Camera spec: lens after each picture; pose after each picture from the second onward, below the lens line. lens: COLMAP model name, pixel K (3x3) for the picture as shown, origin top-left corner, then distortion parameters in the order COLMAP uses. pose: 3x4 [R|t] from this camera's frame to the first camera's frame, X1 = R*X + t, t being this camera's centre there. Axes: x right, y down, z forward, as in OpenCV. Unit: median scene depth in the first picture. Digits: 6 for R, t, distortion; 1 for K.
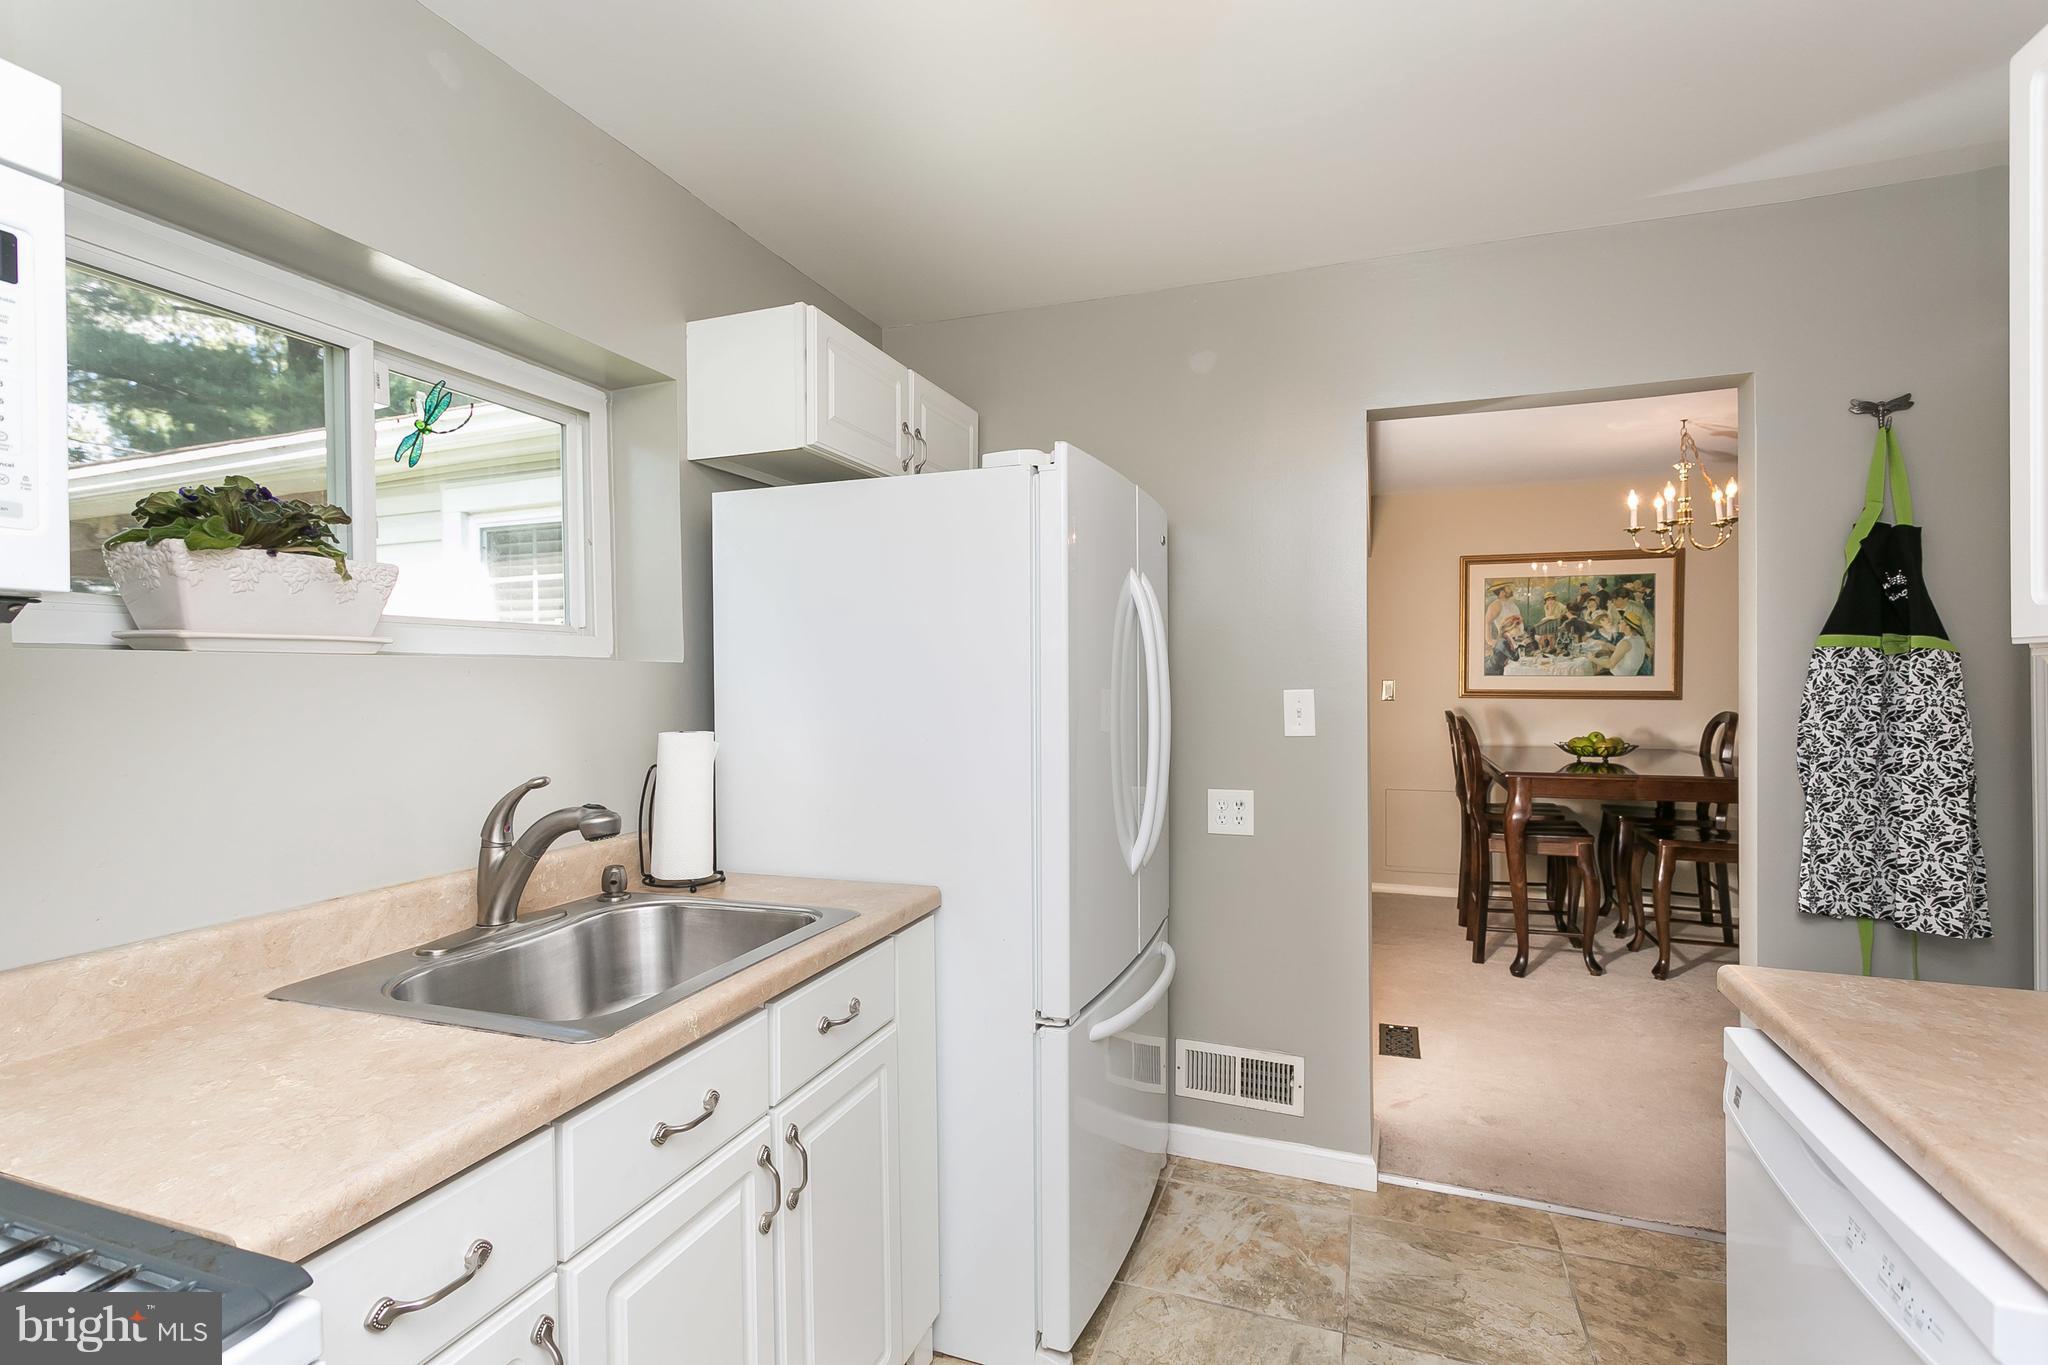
lens RADIAL K [[974.7, 0, 1011.1], [0, 974.7, 686.5], [0, 0, 1]] dist [-0.001310, 0.000638]
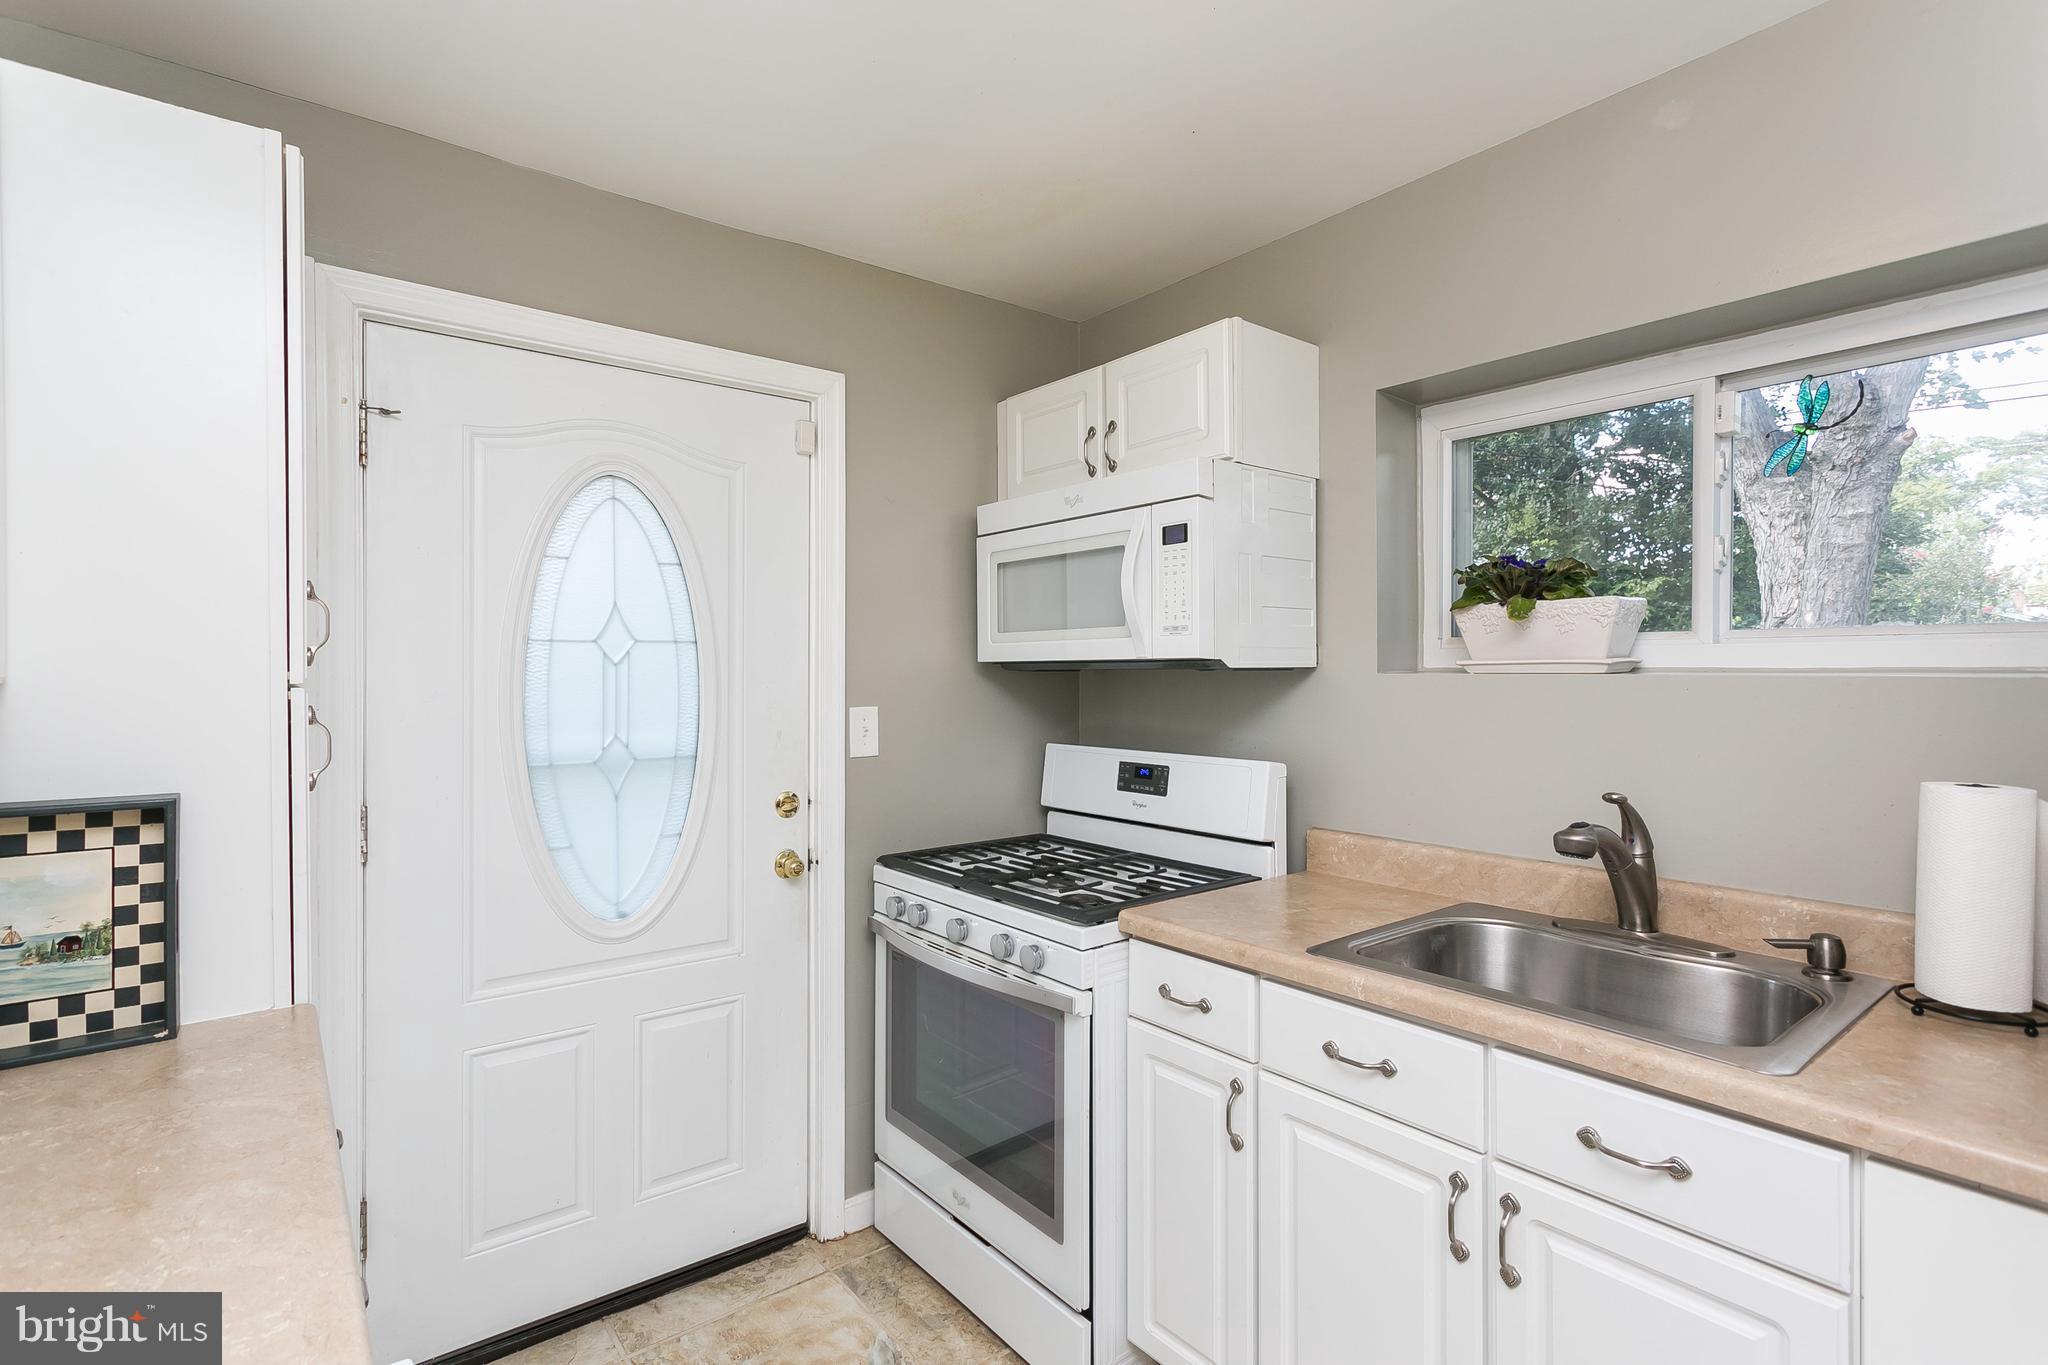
lens RADIAL K [[974.7, 0, 1022.8], [0, 974.7, 677.9], [0, 0, 1]] dist [-0.001310, 0.000638]
pose [[-0.516376, 0.010672, -0.856295, 0.892846], [-0.008769, 0.999804, 0.017748, -0.050842], [0.856317, 0.016673, -0.516181, 1.222161]]
